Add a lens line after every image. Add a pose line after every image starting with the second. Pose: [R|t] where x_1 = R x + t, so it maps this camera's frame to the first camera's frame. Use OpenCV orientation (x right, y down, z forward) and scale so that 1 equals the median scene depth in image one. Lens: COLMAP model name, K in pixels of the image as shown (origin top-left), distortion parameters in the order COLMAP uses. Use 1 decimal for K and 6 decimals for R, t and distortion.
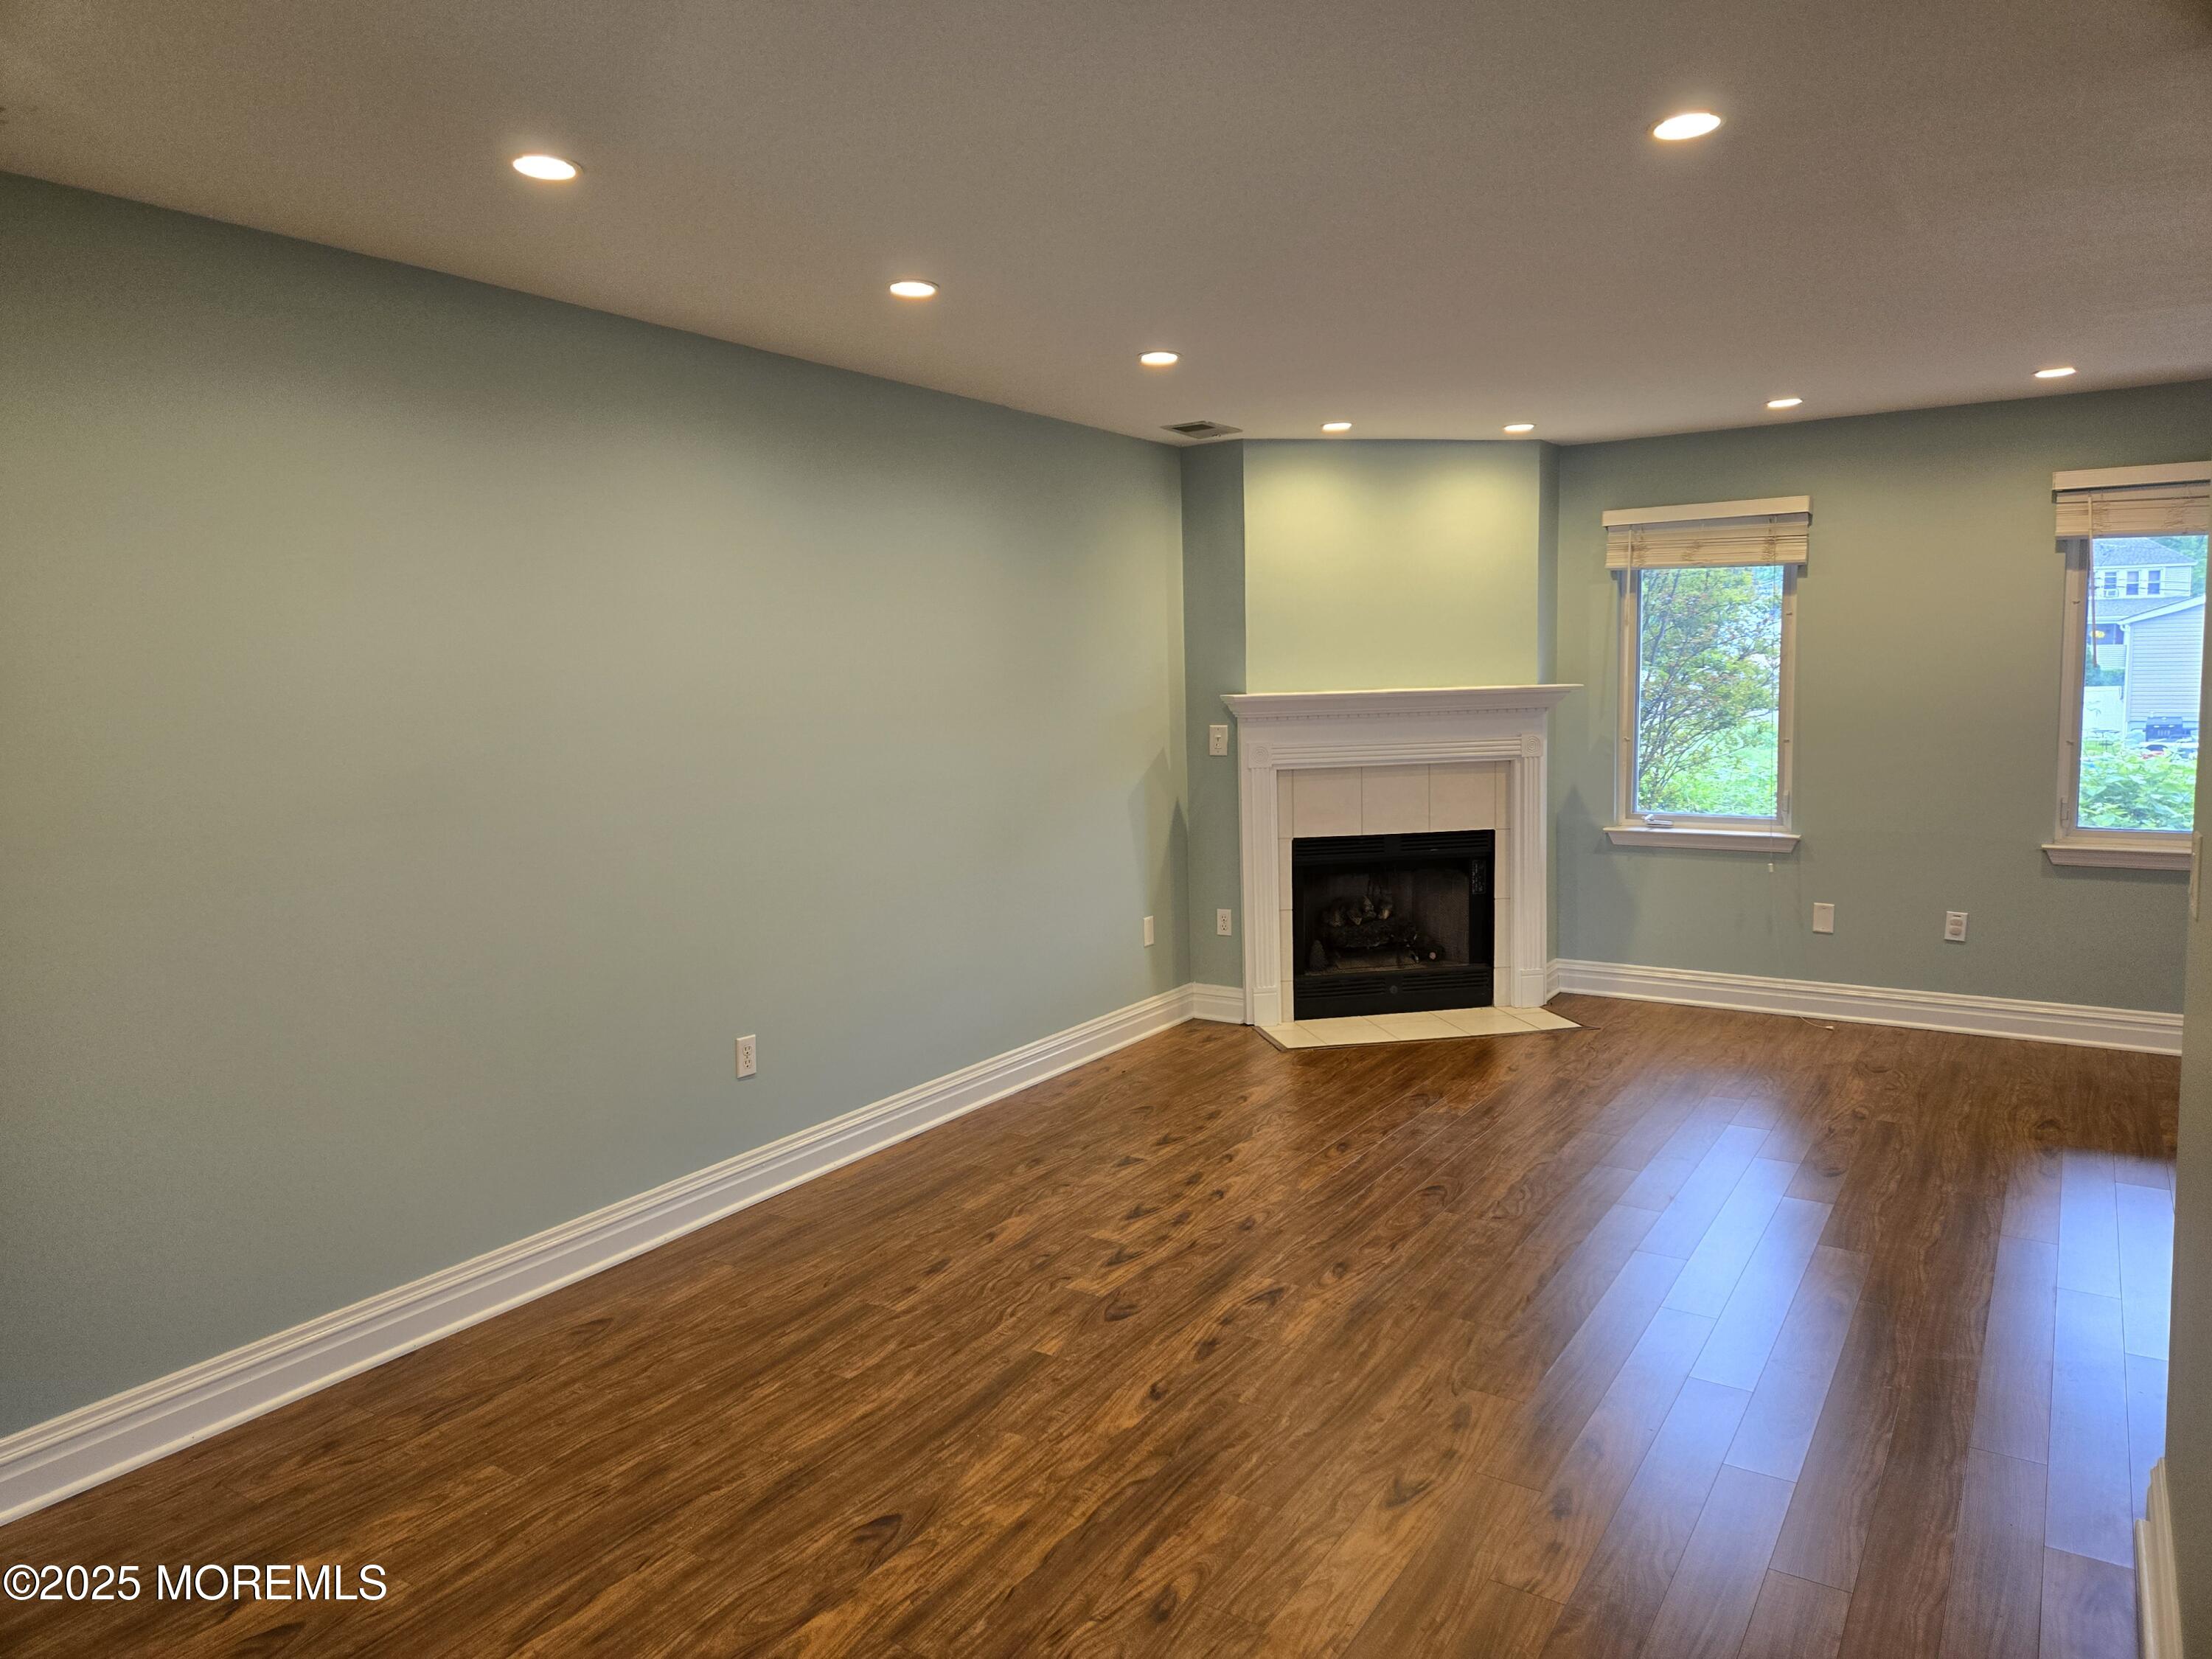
lens RADIAL K [[1469.5, 0, 1109.6], [0, 1469.5, 825.5], [0, 0, 1]] dist [0.052222, -0.001026]
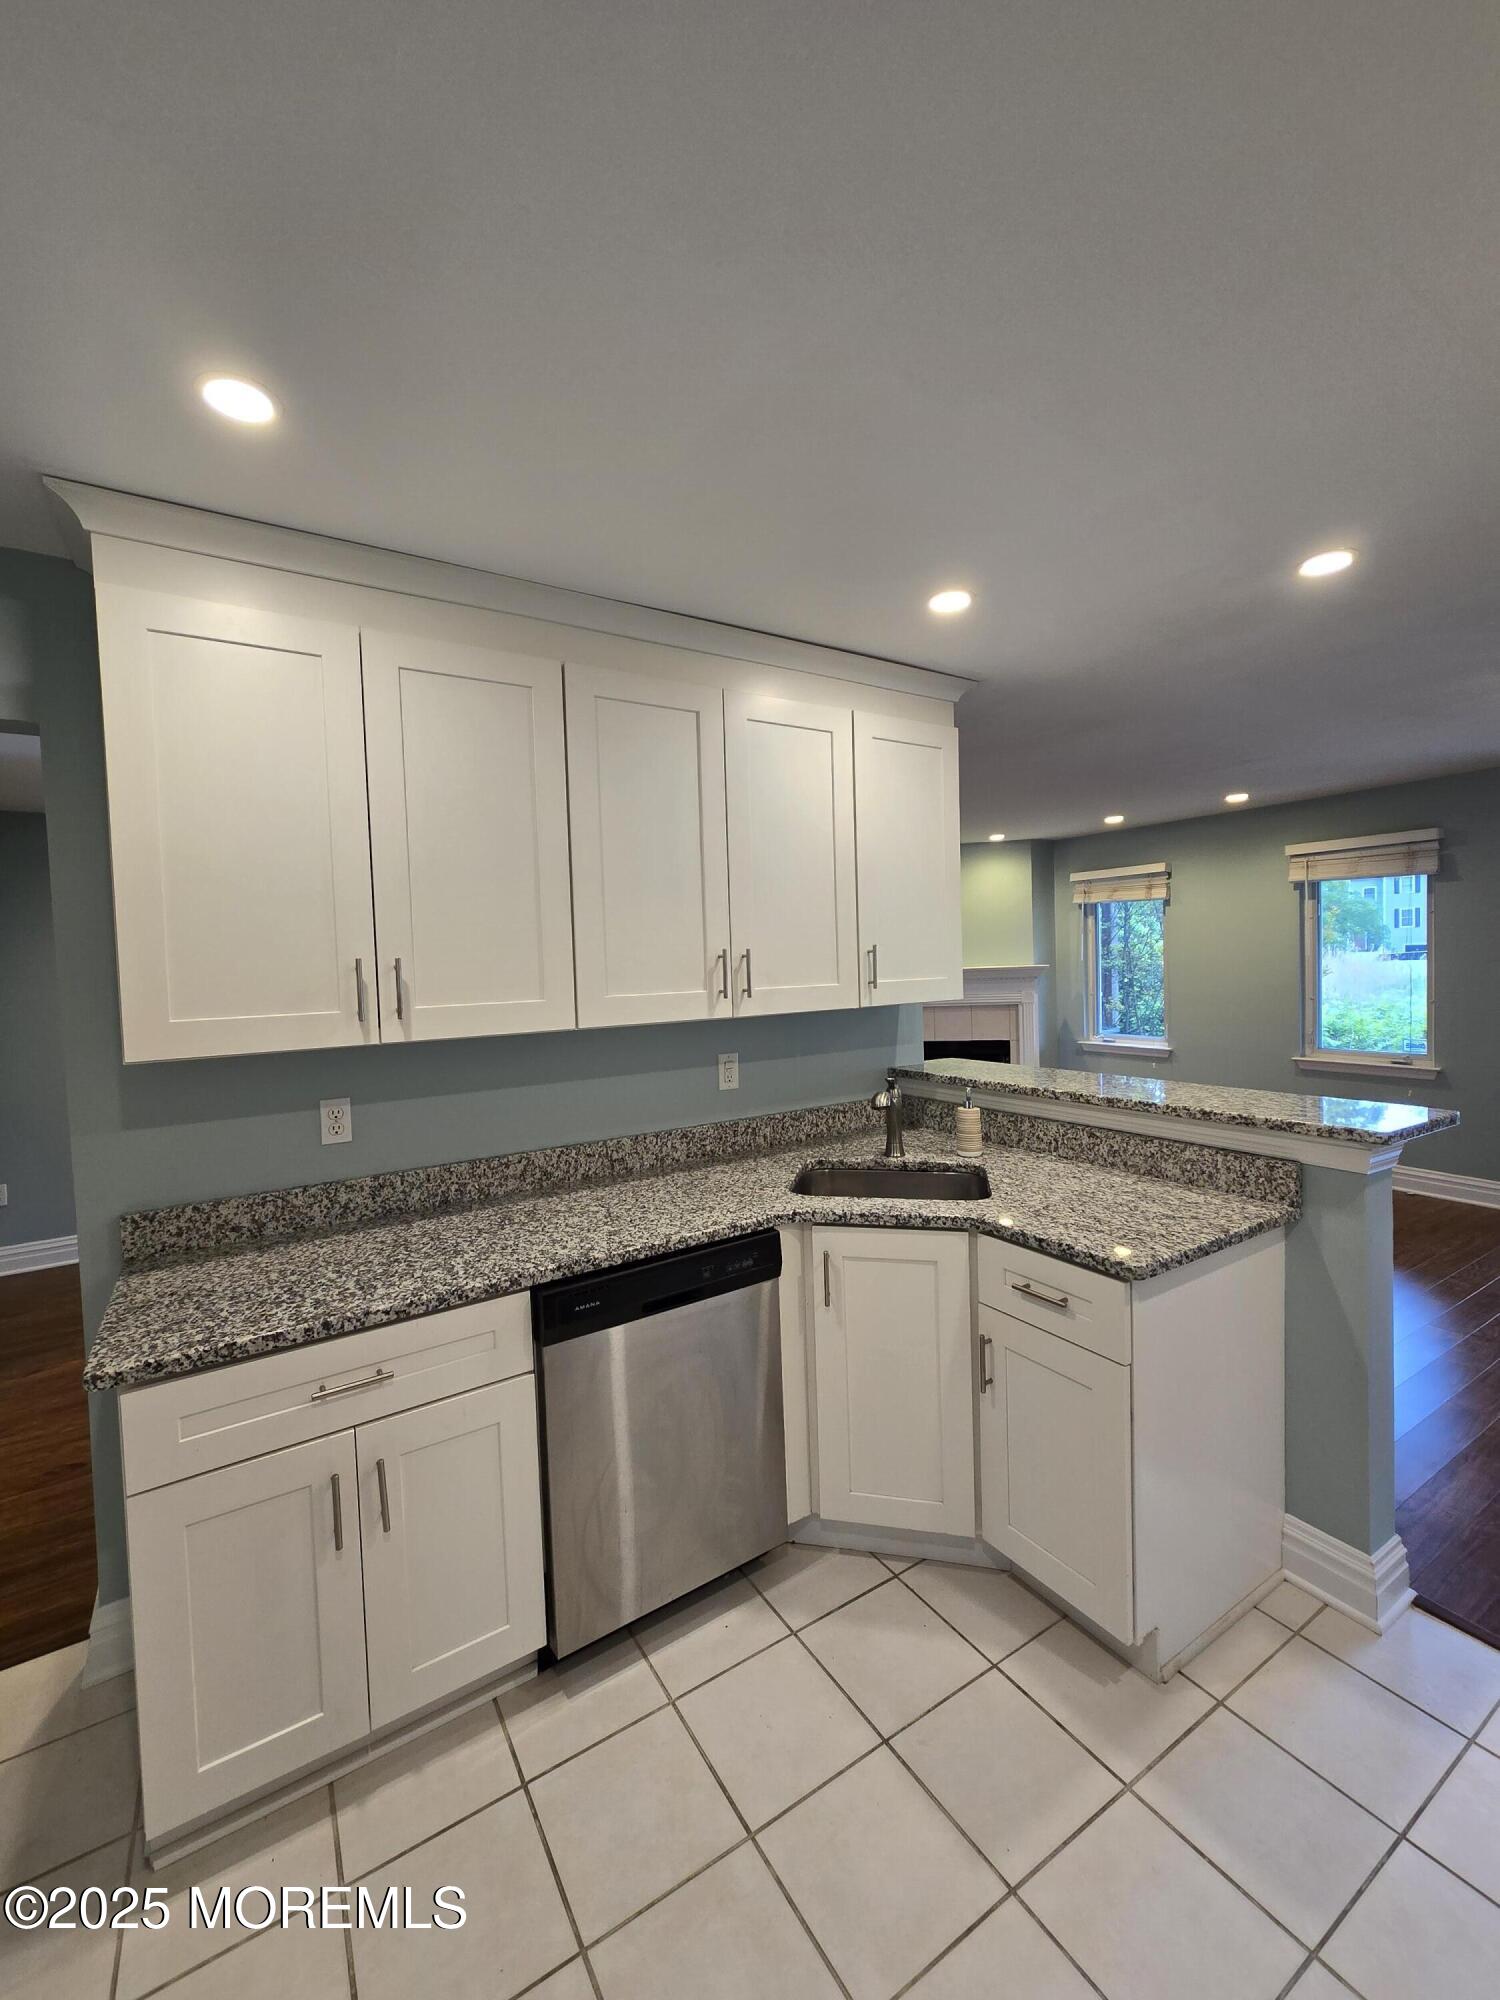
lens RADIAL K [[816.0, 0, 738.0], [0, 816.0, 990.2], [0, 0, 1]] dist [0.001263, 0.000303]
pose [[0.905943, 0.005013, -0.423371, 0.436211], [-0.029010, 0.998315, -0.050255, 0.001543], [0.422406, 0.057810, 0.904561, -0.129205]]
